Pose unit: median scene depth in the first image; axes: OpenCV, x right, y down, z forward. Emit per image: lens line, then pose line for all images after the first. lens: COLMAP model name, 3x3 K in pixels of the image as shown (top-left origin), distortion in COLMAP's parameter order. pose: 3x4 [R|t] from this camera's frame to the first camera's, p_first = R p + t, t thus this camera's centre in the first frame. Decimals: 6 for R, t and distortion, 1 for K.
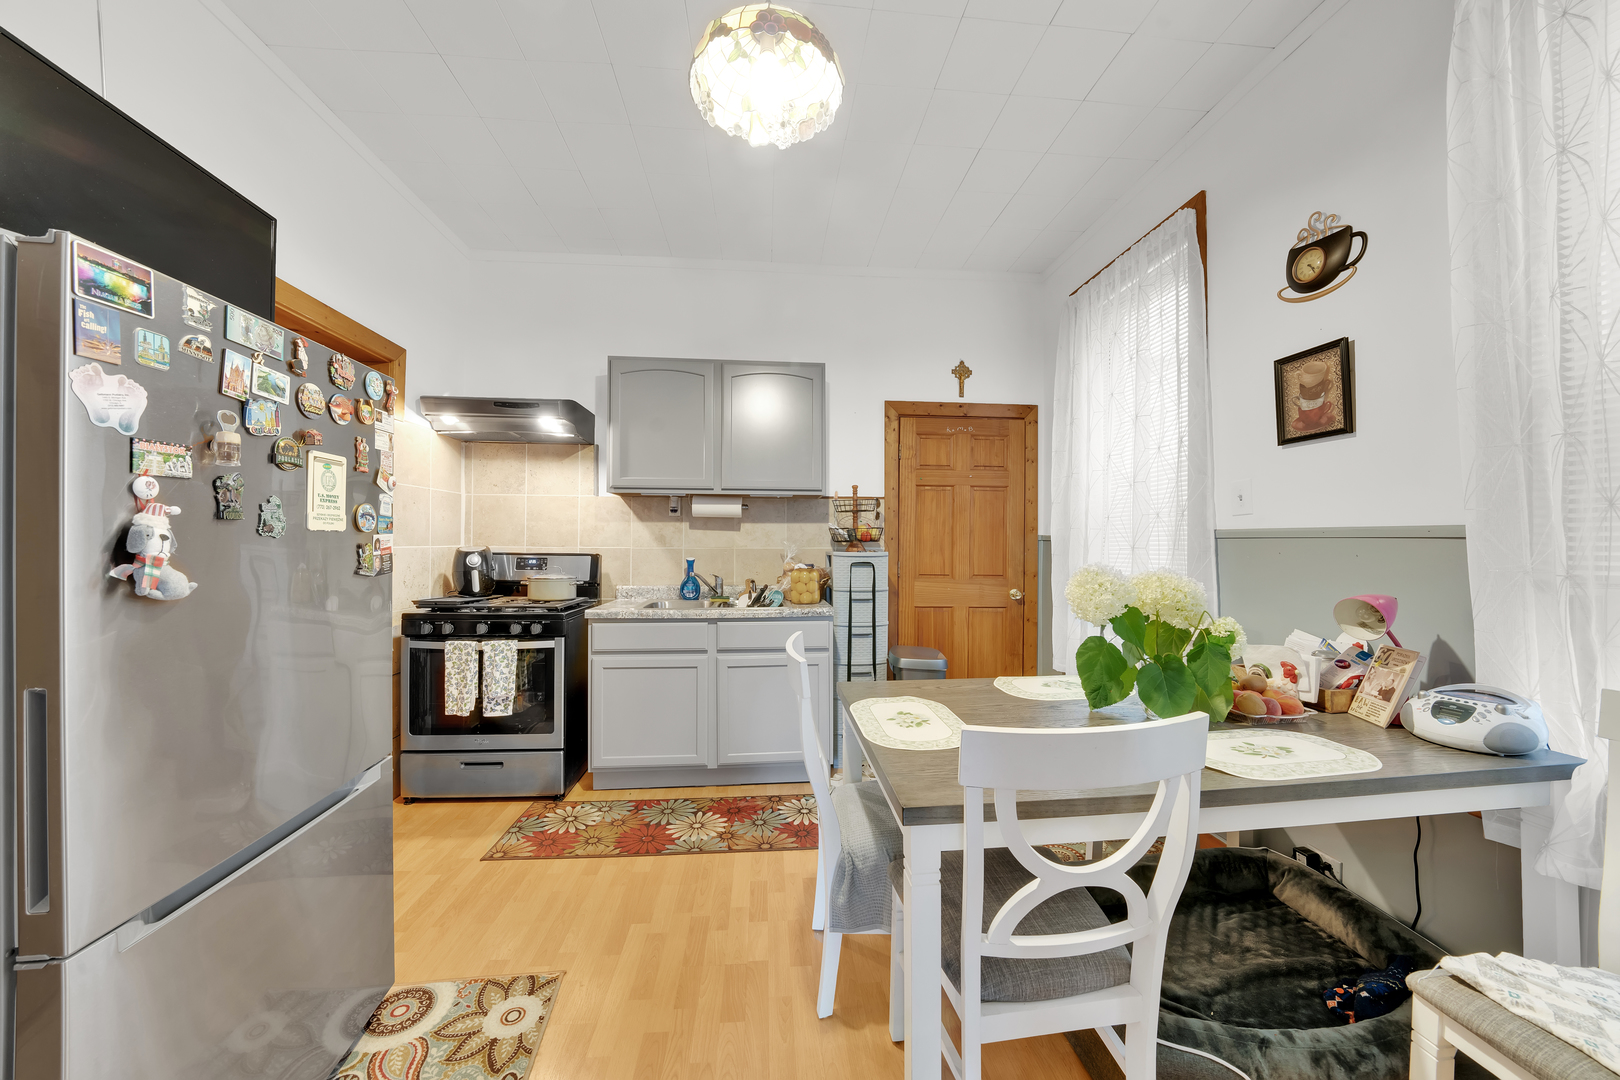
lens RADIAL K [[554.5, 0, 810.0], [0, 554.5, 540.0], [0, 0, 1]] dist [-0.000248, -0.000025]
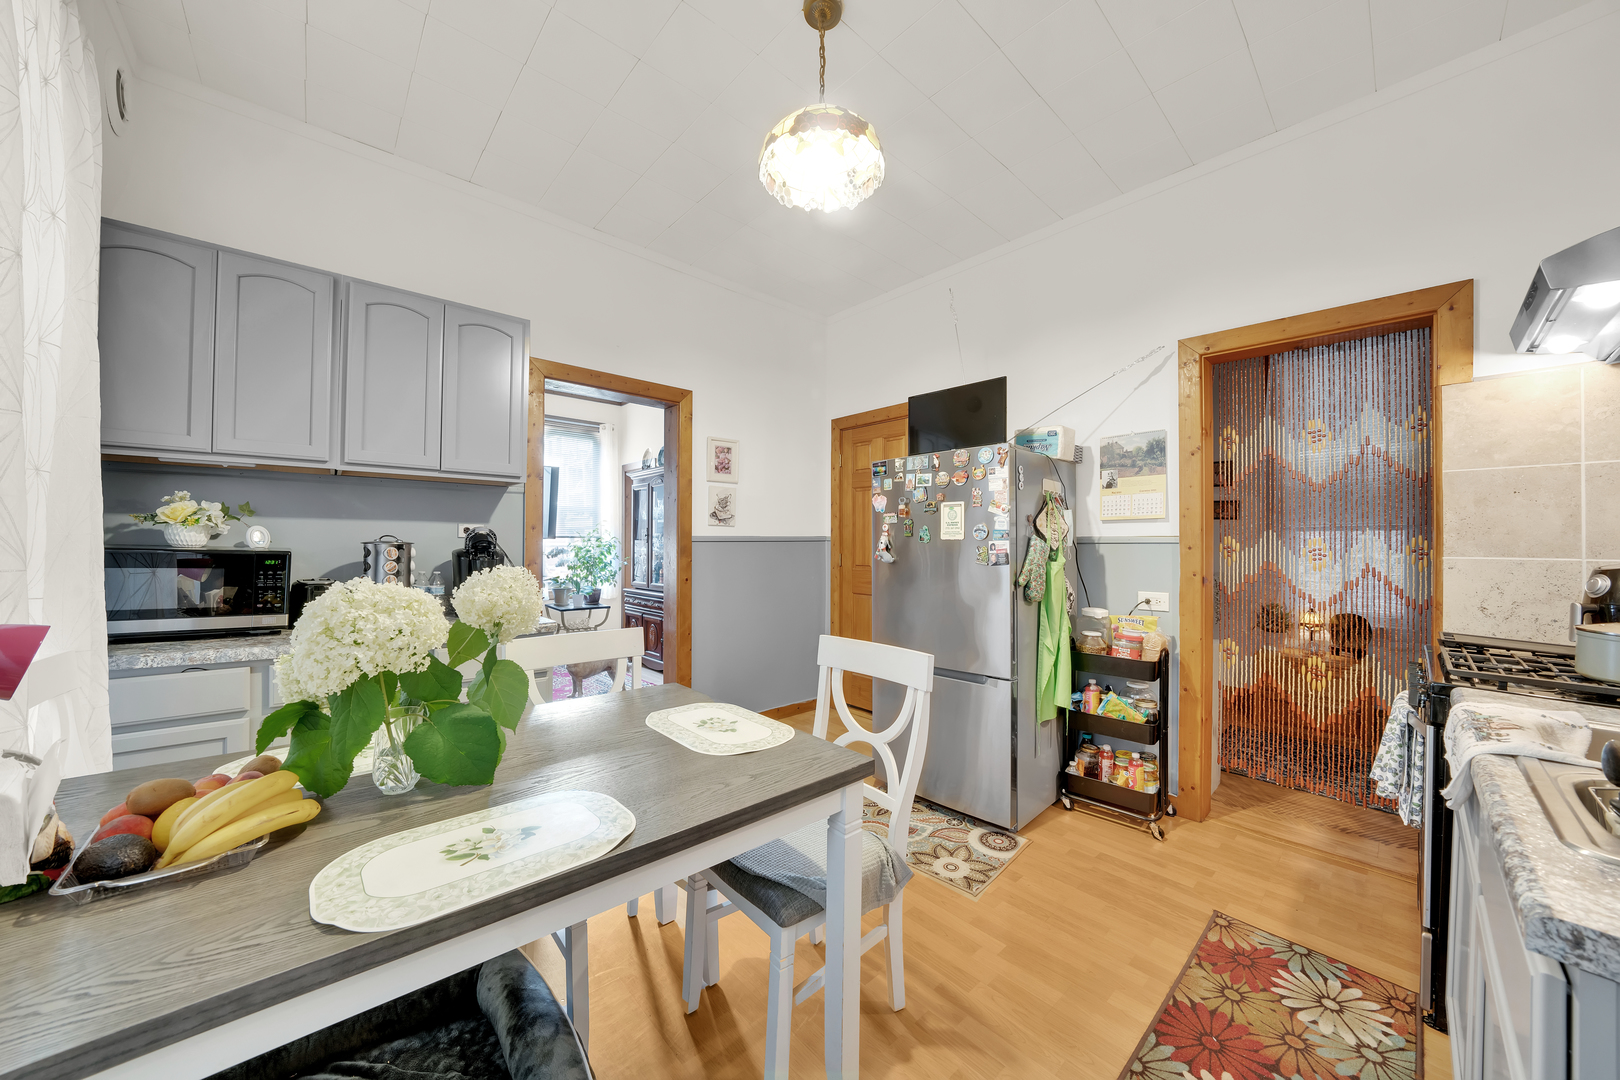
lens RADIAL K [[554.5, 0, 810.0], [0, 554.5, 540.0], [0, 0, 1]] dist [-0.000248, -0.000025]
pose [[-0.788668, -0.015395, -0.614627, 0.693312], [-0.007915, 0.999858, -0.014888, 0.017161], [0.614769, -0.006877, -0.788677, 1.984945]]
